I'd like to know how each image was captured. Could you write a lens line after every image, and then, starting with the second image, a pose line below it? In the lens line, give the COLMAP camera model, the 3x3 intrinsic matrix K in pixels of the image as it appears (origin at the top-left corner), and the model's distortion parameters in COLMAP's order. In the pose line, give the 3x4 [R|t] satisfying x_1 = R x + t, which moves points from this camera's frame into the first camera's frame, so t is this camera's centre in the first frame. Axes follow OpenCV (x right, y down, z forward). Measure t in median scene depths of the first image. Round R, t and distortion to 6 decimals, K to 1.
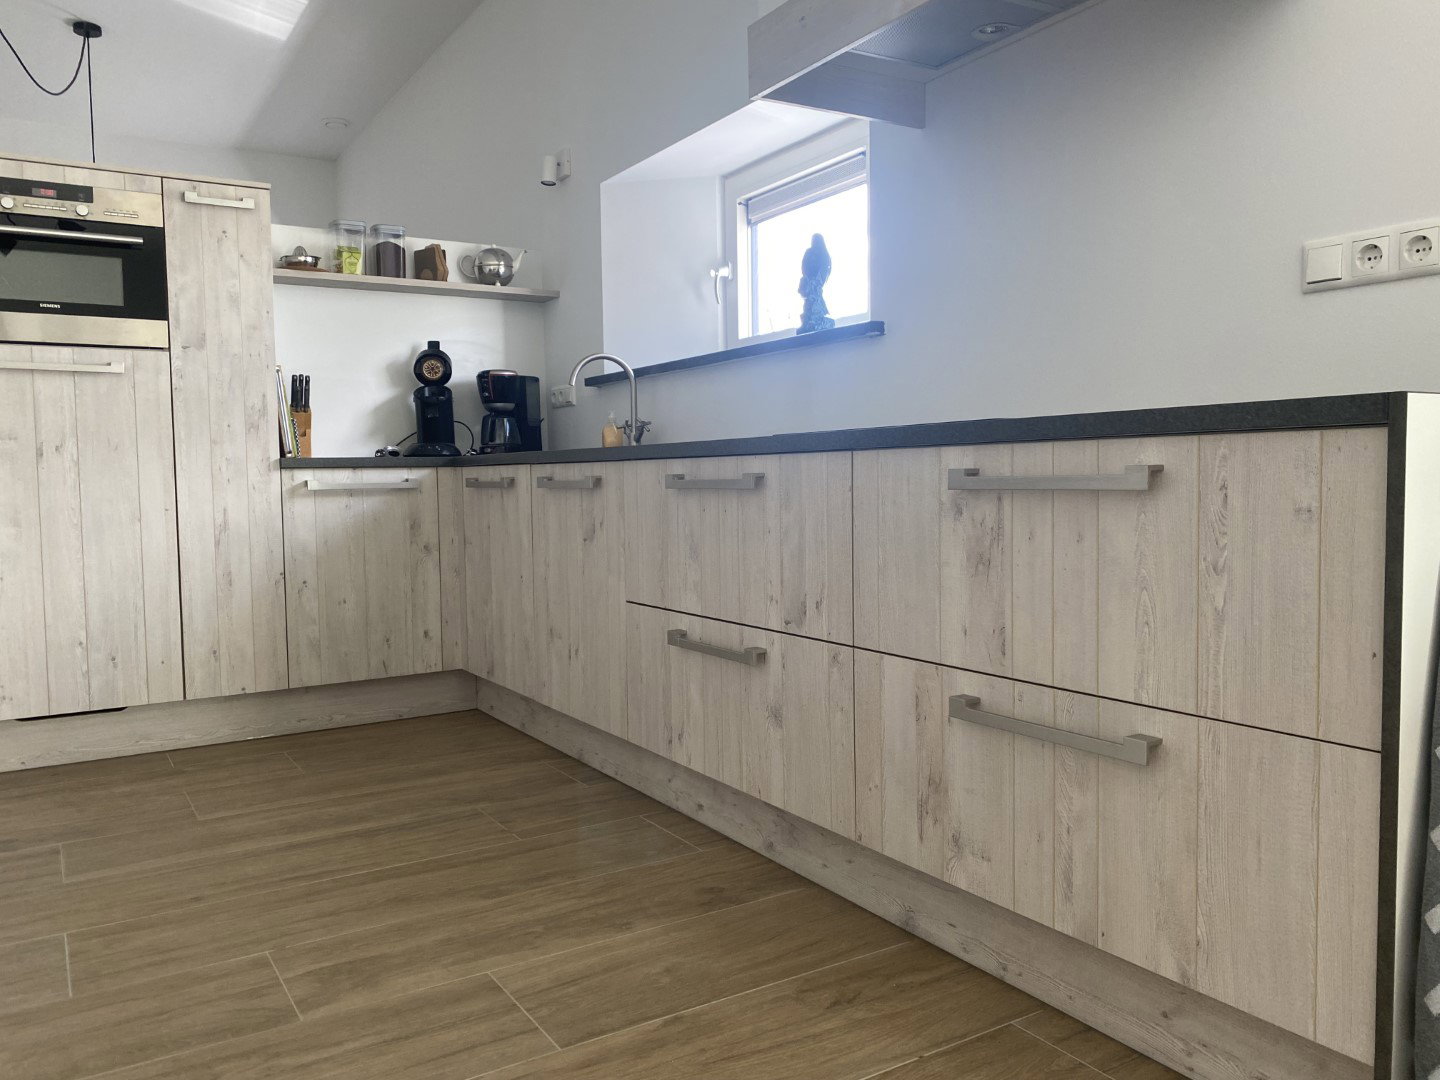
lens RADIAL K [[1102.3, 0, 727.3], [0, 1102.3, 544.7], [0, 0, 1]] dist [0.023888, -0.033284]
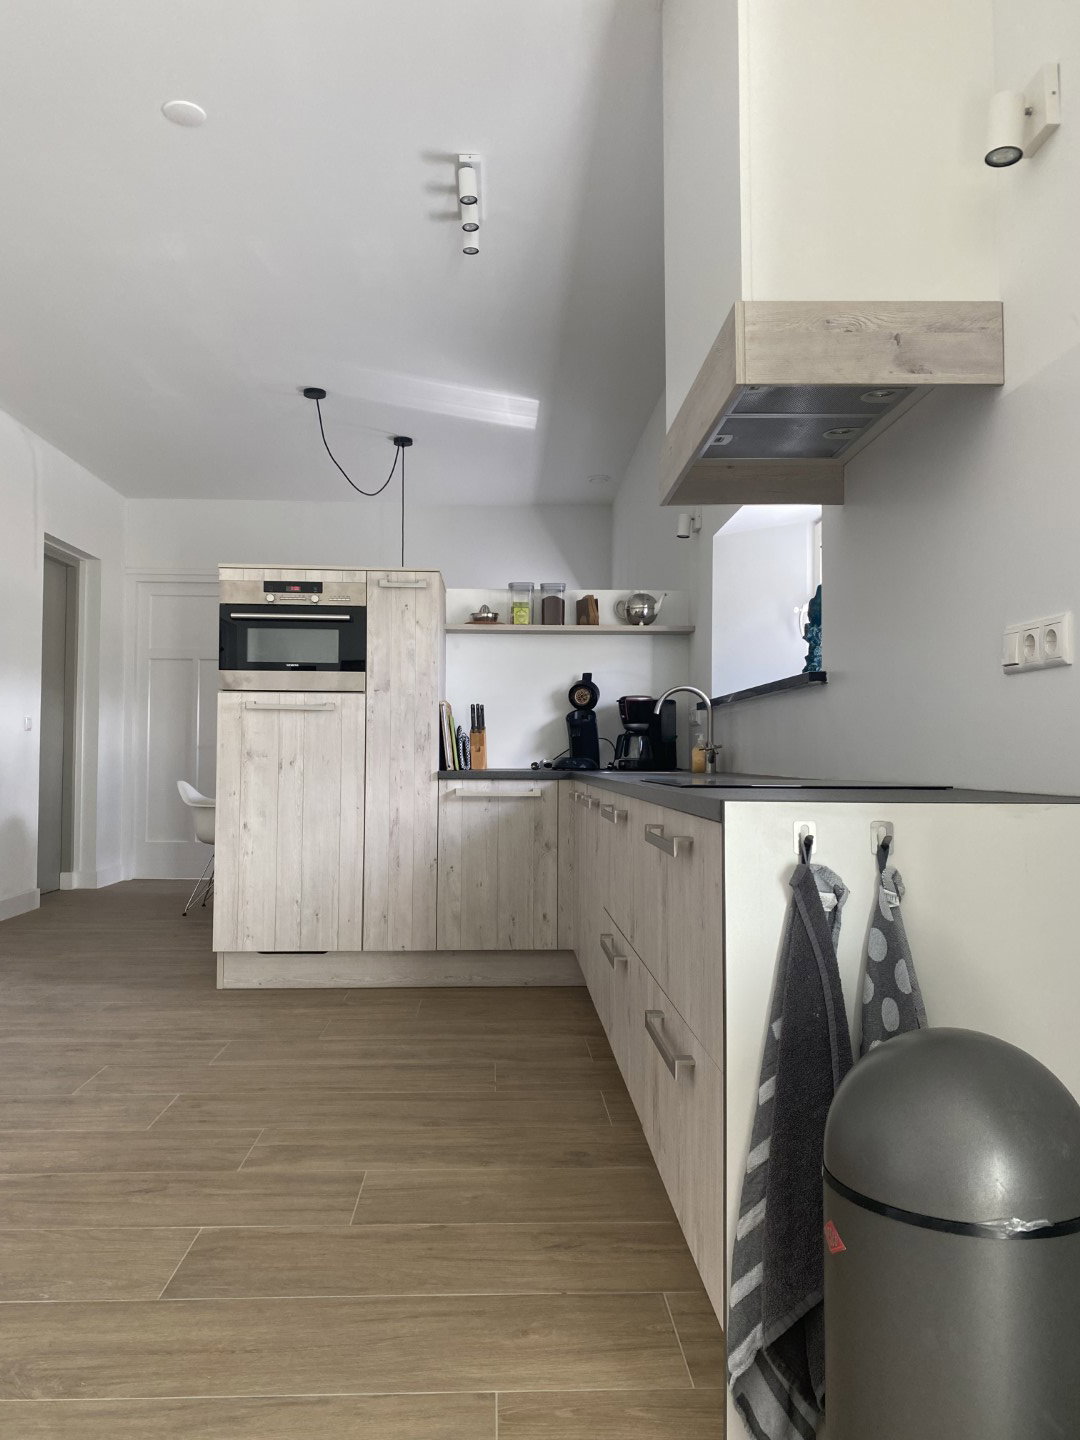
lens RADIAL K [[1102.3, 0, 538.9], [0, 1102.3, 717.6], [0, 0, 1]] dist [0.023888, -0.033284]
pose [[0.870030, 0.003713, -0.492985, 0.350801], [-0.052119, 0.995061, -0.084486, -0.038630], [0.490236, 0.099199, 0.865926, -0.080435]]
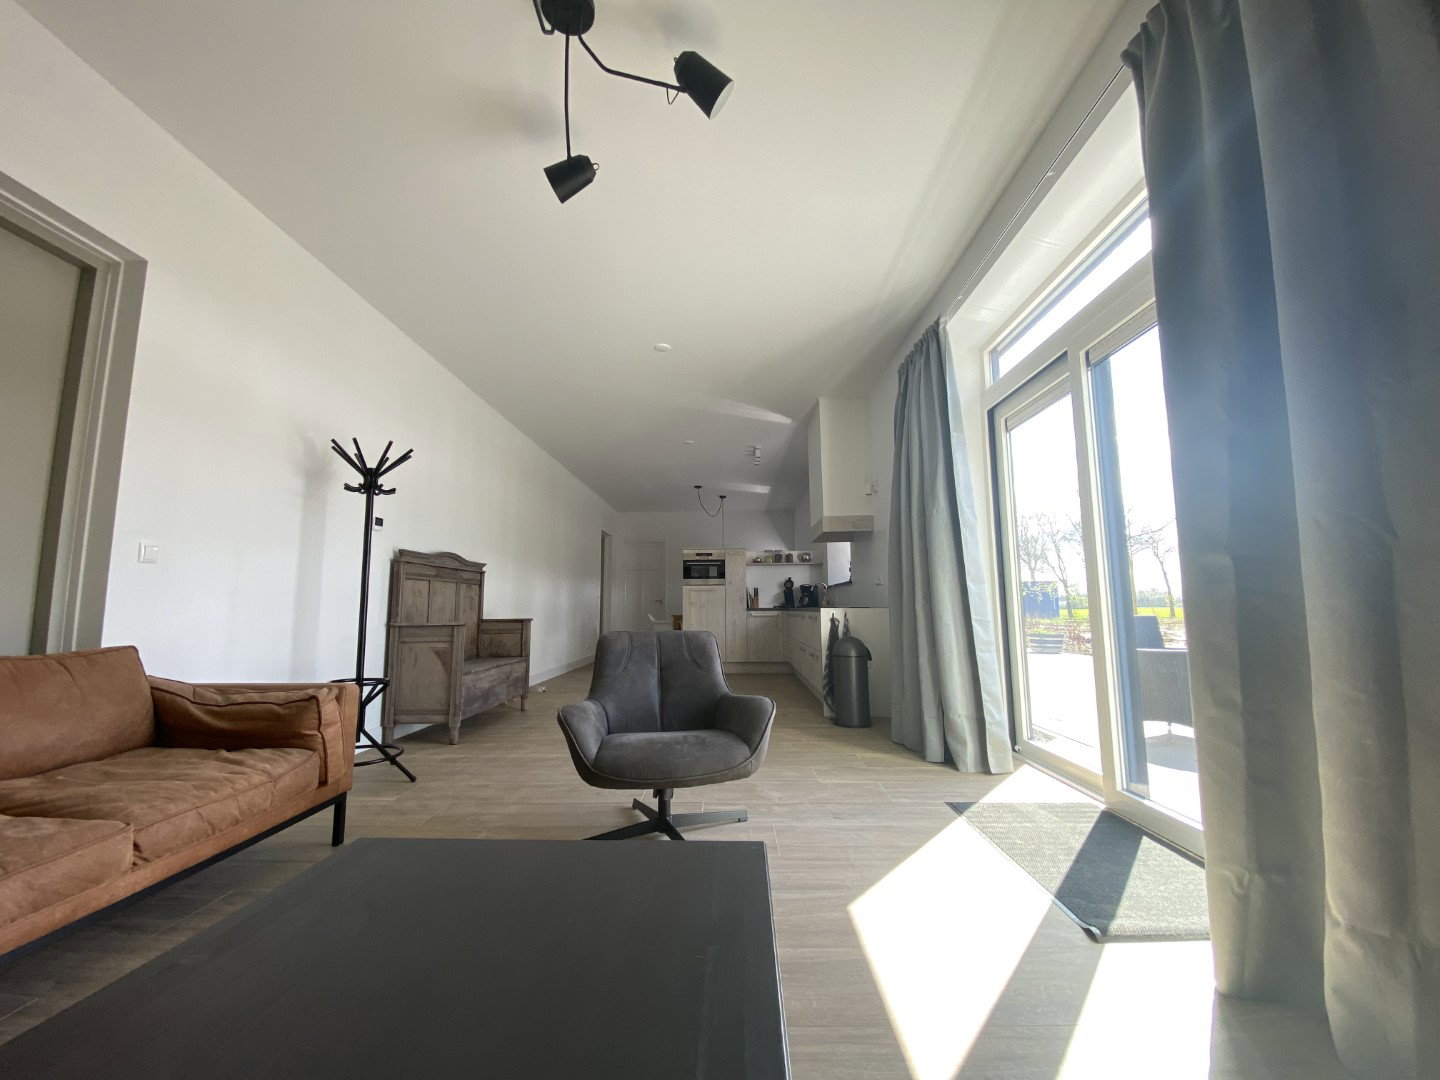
lens RADIAL K [[578.9, 0, 716.3], [0, 578.9, 540.8], [0, 0, 1]] dist [0.005917, -0.004199]
pose [[0.837193, -0.051970, -0.544433, 0.785601], [-0.042371, 0.986319, -0.159307, 0.029881], [0.545264, 0.156438, 0.823537, -1.039033]]
